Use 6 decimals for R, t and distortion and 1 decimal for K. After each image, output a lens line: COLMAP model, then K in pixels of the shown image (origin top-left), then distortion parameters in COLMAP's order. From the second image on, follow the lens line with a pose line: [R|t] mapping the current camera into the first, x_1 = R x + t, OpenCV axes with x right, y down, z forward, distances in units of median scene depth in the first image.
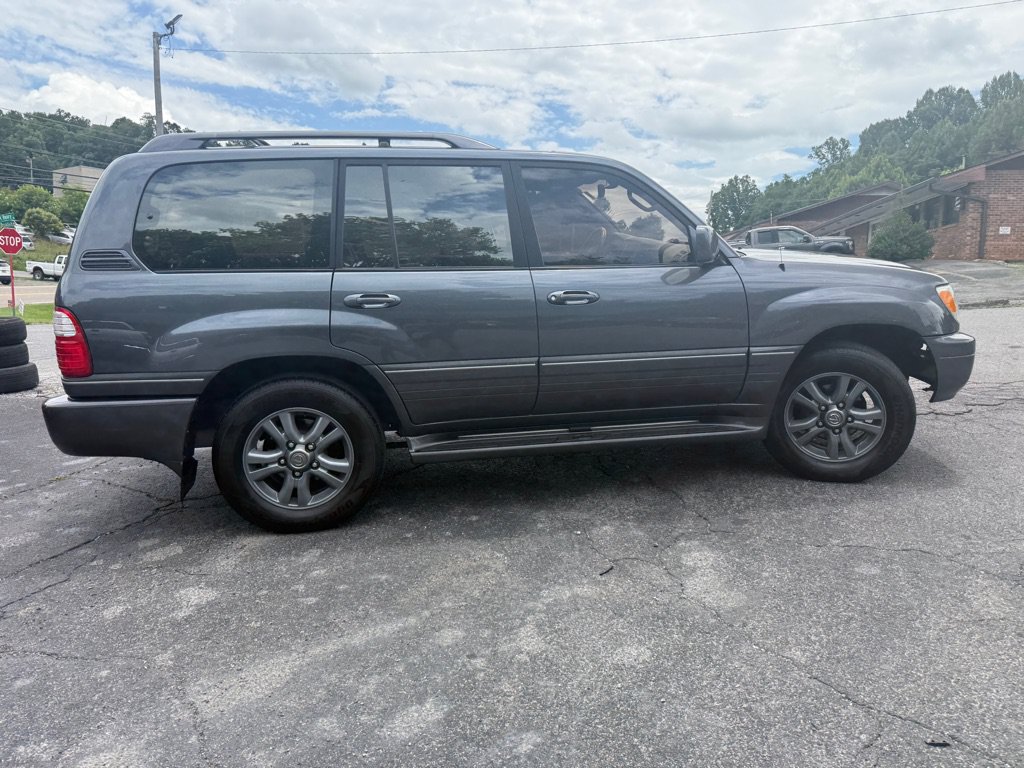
lens RADIAL K [[731.6, 0, 516.6], [0, 731.6, 384.6], [0, 0, 1]] dist [0.008337, -0.019666]
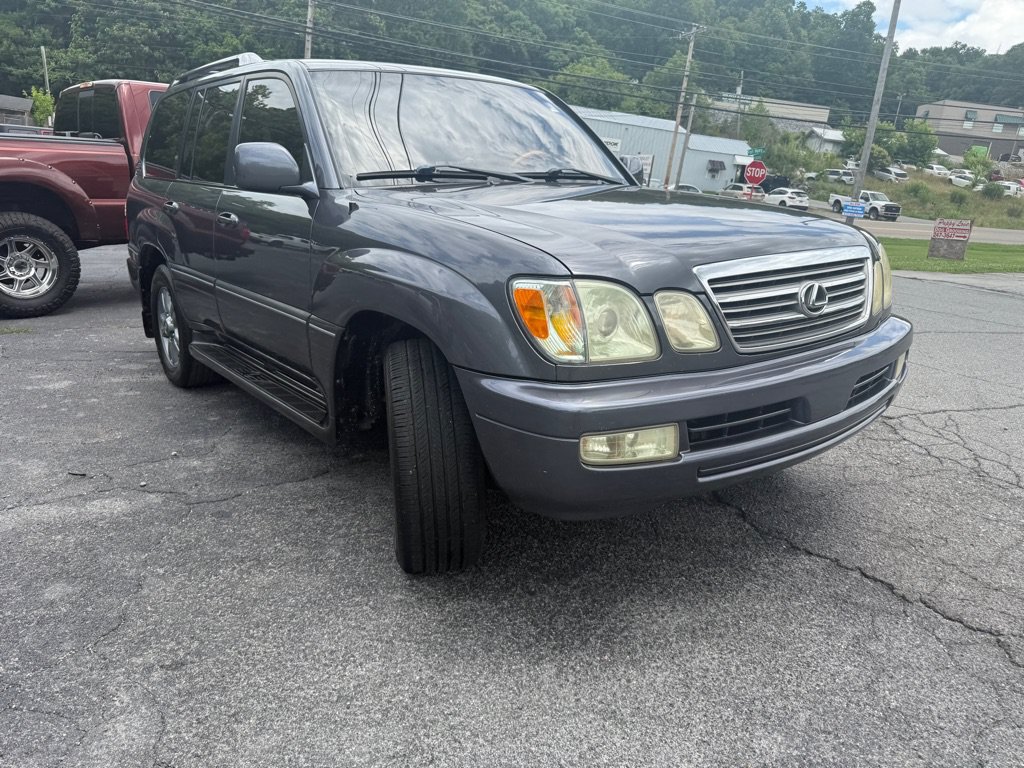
lens RADIAL K [[731.6, 0, 516.6], [0, 731.6, 384.6], [0, 0, 1]] dist [0.008337, -0.019666]
pose [[0.482374, 0.267920, -0.833987, 1.042509], [-0.200324, 0.960587, 0.192725, -0.165826], [0.852752, 0.074102, 0.517033, 0.796038]]
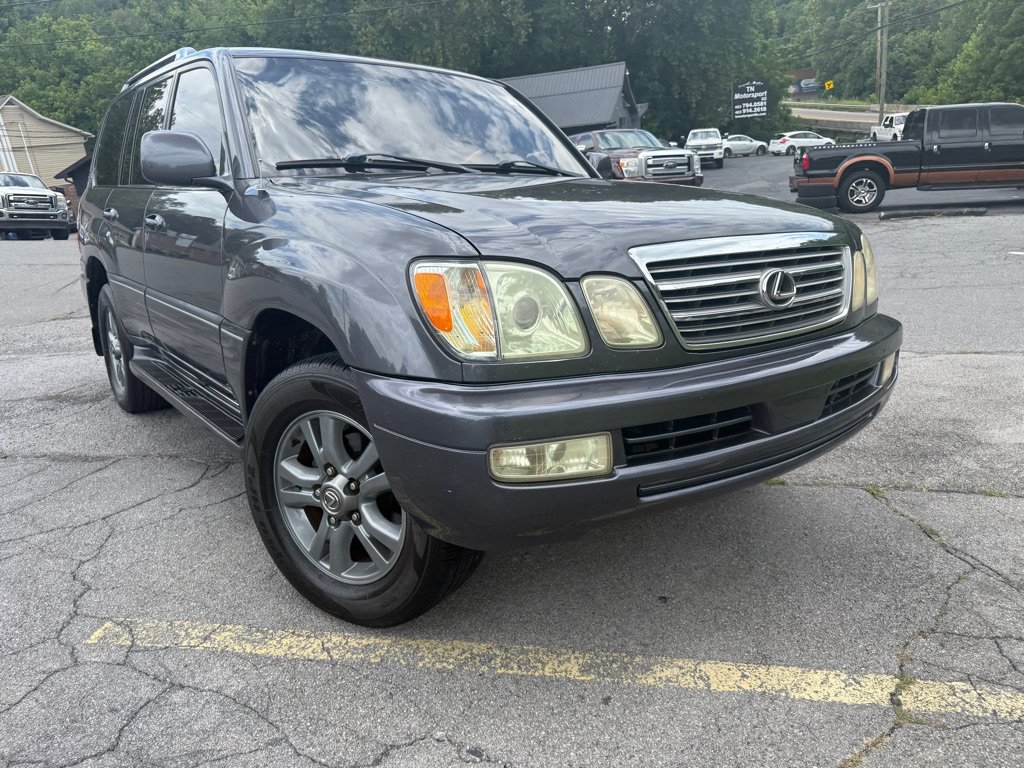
lens RADIAL K [[731.6, 0, 516.6], [0, 731.6, 384.6], [0, 0, 1]] dist [0.008337, -0.019666]
pose [[0.471167, 0.234430, -0.850320, 1.009218], [-0.188994, 0.968476, 0.162282, -0.149442], [0.861559, 0.084244, 0.500620, 0.897443]]
